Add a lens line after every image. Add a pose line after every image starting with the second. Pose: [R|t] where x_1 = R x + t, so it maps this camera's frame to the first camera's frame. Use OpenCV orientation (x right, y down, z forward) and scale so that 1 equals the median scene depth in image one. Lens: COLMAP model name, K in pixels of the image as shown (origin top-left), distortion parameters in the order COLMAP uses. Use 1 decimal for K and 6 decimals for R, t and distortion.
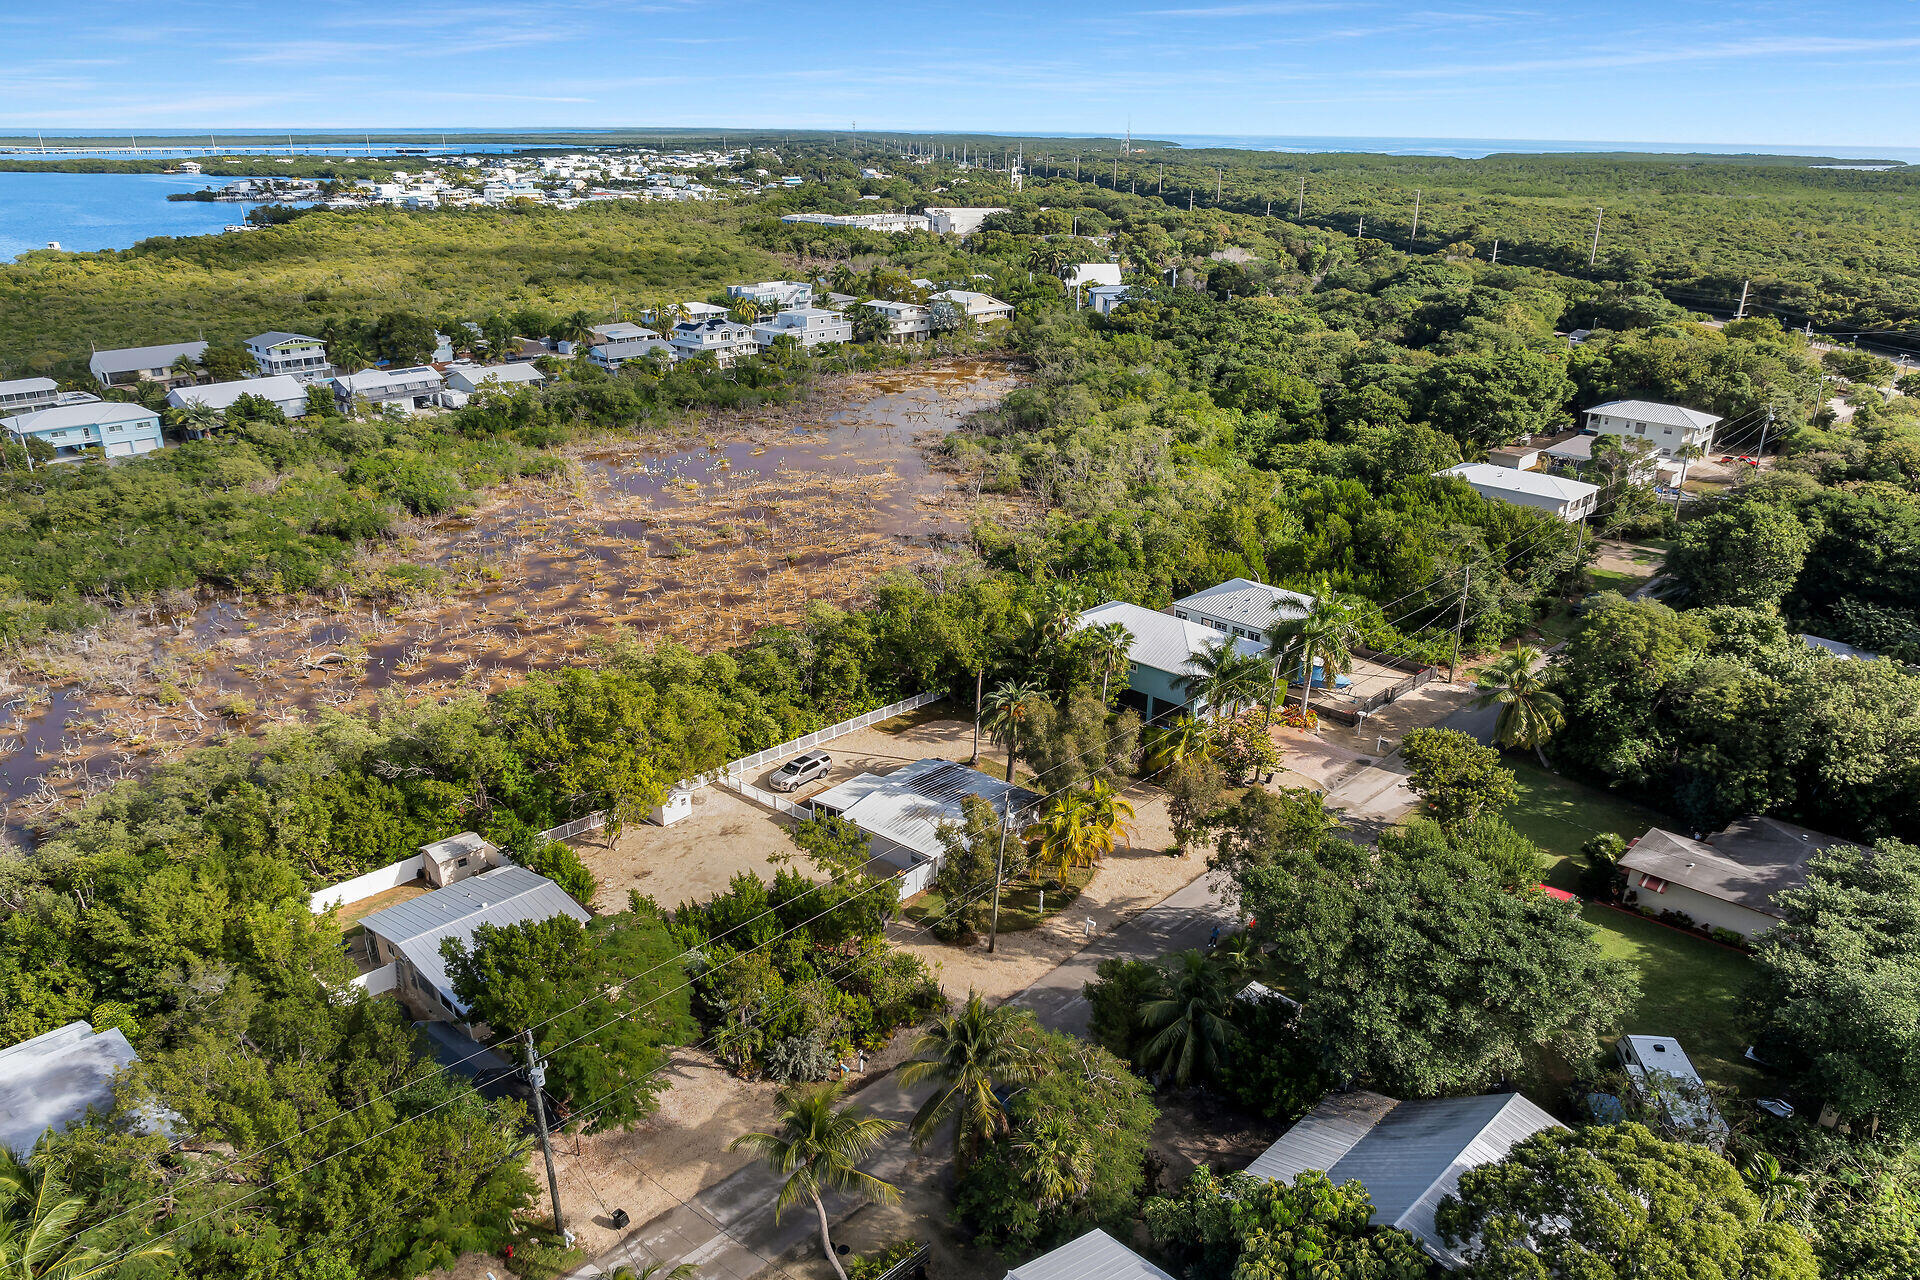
lens RADIAL K [[1392.6, 0, 960.0], [0, 1392.6, 640.0], [0, 0, 1]] dist [-0.033593, 0.005265]
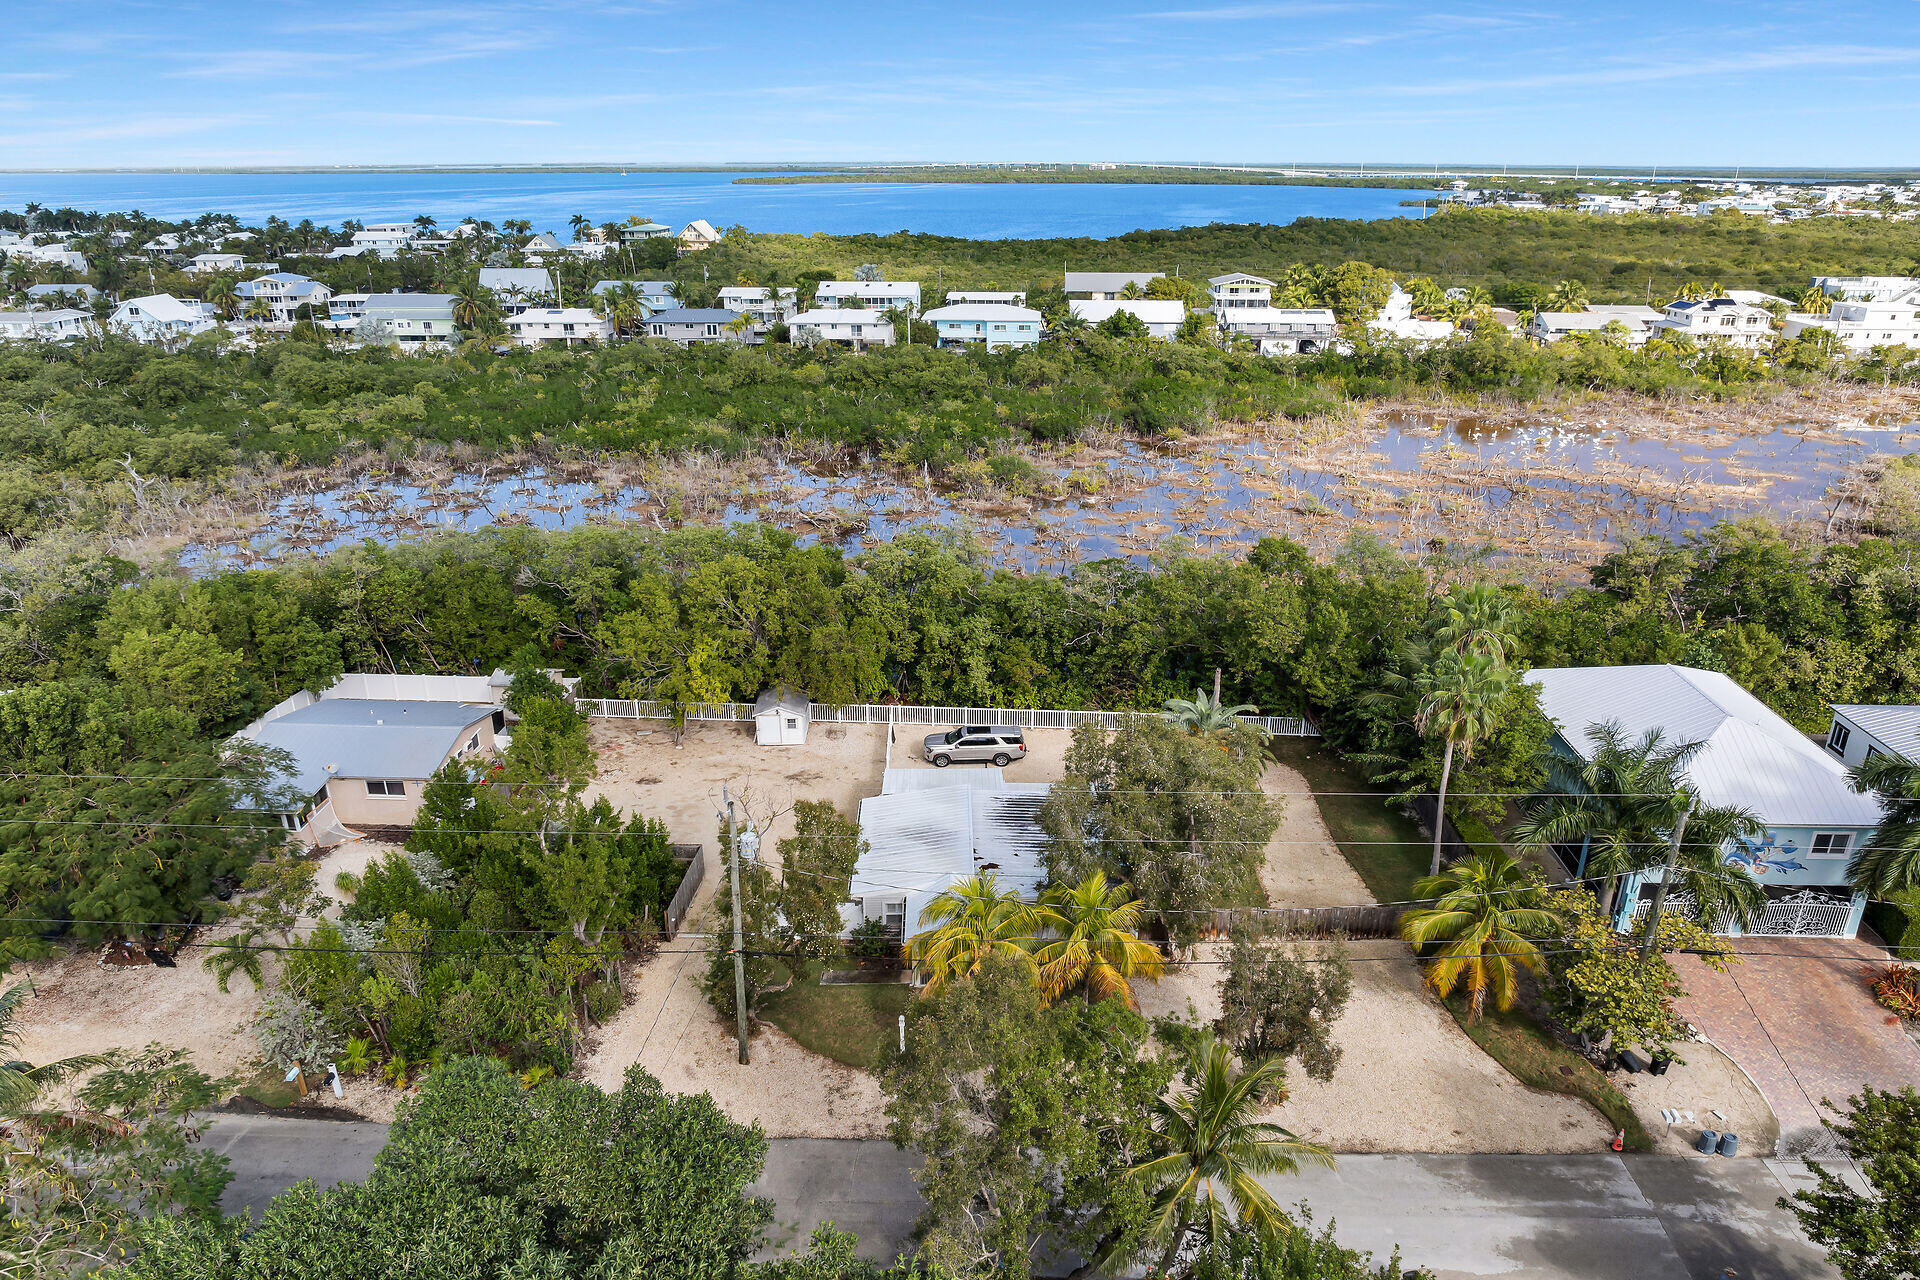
lens RADIAL K [[1392.6, 0, 960.0], [0, 1392.6, 640.0], [0, 0, 1]] dist [-0.033593, 0.005265]
pose [[0.674731, 0.238875, -0.698339, 0.142270], [-0.252074, 0.963866, 0.086149, -0.005316], [0.693684, 0.117906, 0.710564, 0.206329]]
